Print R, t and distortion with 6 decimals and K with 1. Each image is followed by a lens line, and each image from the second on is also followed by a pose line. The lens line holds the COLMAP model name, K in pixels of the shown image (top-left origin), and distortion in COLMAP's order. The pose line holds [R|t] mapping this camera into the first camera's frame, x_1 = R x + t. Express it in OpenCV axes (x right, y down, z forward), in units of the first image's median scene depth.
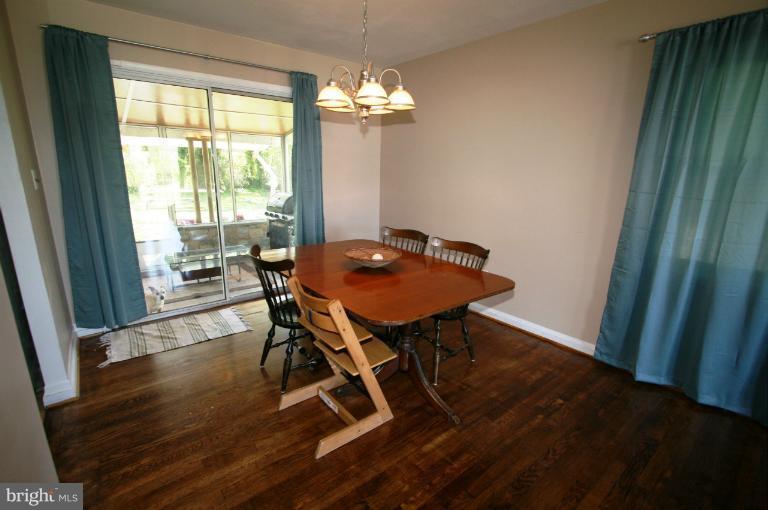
lens RADIAL K [[352.3, 0, 384.7], [0, 352.3, 255.3], [0, 0, 1]] dist [-0.011873, 0.000754]
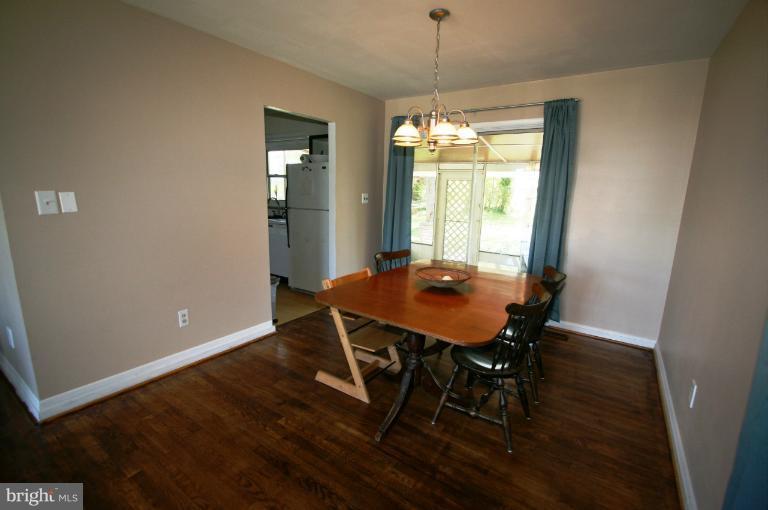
lens RADIAL K [[352.3, 0, 384.2], [0, 352.3, 257.5], [0, 0, 1]] dist [-0.011873, 0.000754]
pose [[0.294242, 0.174861, -0.939598, 1.100026], [-0.246935, 0.963648, 0.102008, -0.144810], [0.923279, 0.202004, 0.326726, 0.589609]]
